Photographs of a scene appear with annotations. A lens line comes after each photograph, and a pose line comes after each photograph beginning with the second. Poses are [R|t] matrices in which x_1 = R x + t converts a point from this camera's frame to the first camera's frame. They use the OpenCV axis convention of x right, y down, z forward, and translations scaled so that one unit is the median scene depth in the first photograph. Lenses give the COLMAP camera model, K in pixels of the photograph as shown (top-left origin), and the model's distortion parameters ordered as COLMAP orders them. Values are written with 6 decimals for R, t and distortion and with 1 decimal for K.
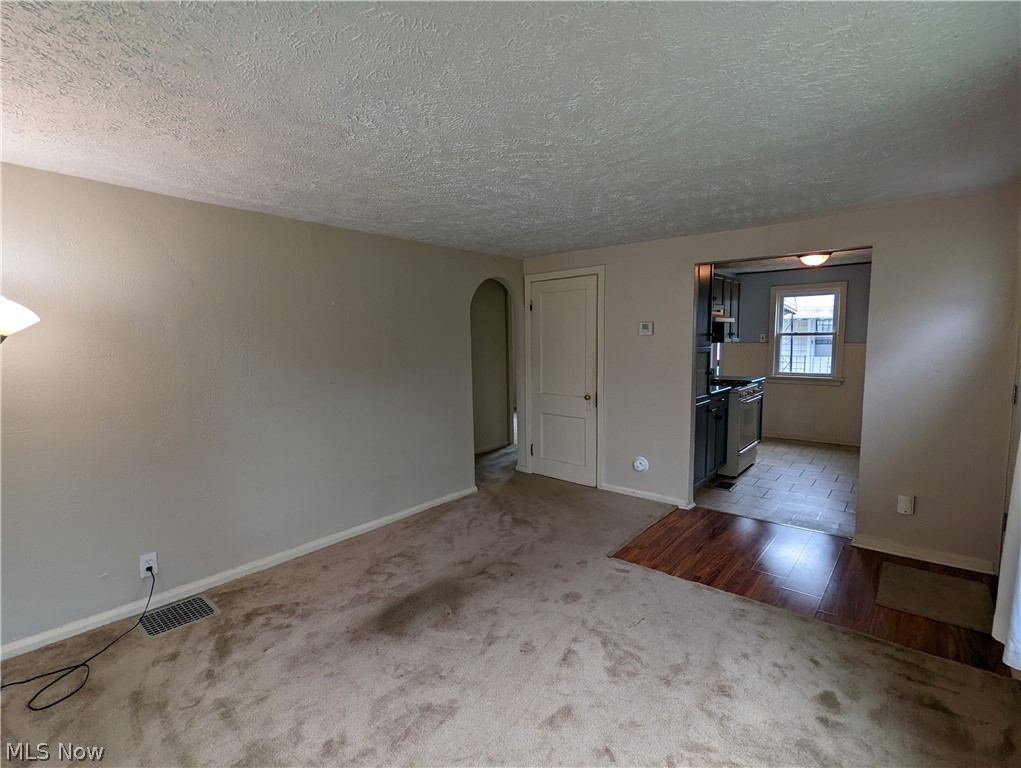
lens RADIAL K [[483.4, 0, 506.9], [0, 483.4, 384.2], [0, 0, 1]] dist [-0.000494, 0.001066]
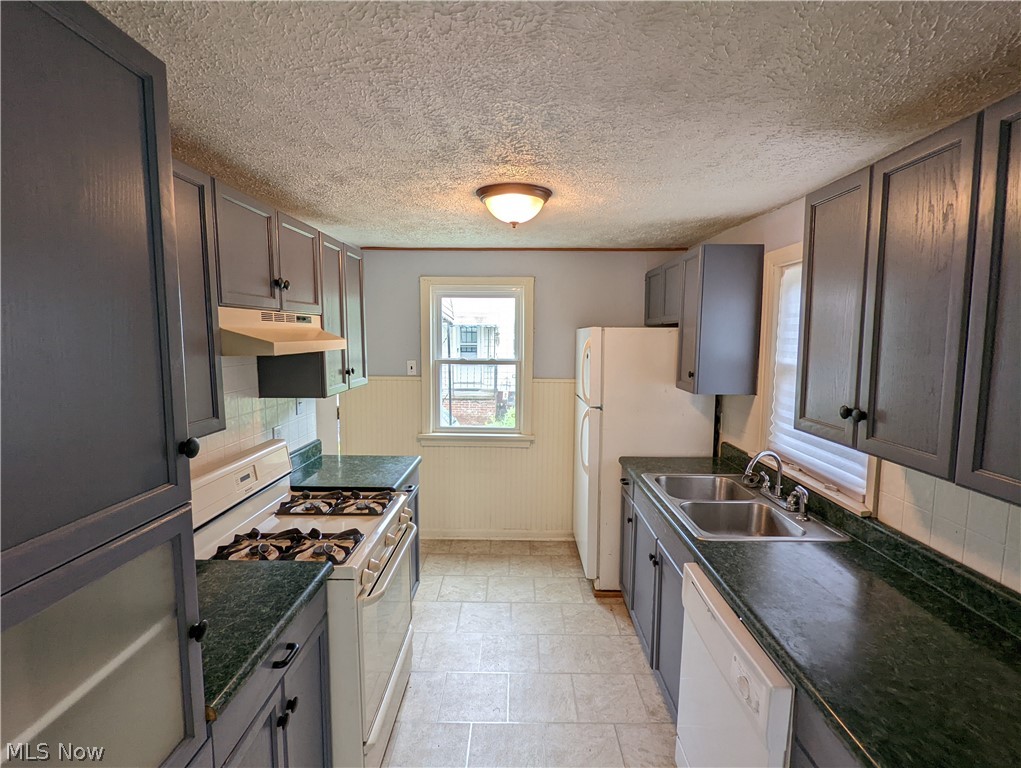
lens RADIAL K [[483.4, 0, 510.4], [0, 483.4, 382.2], [0, 0, 1]] dist [-0.000494, 0.001066]
pose [[0.772714, -0.043393, 0.633270, 0.286191], [0.044377, 0.998913, 0.014298, -0.089764], [-0.633201, 0.017054, 0.773799, 0.539982]]
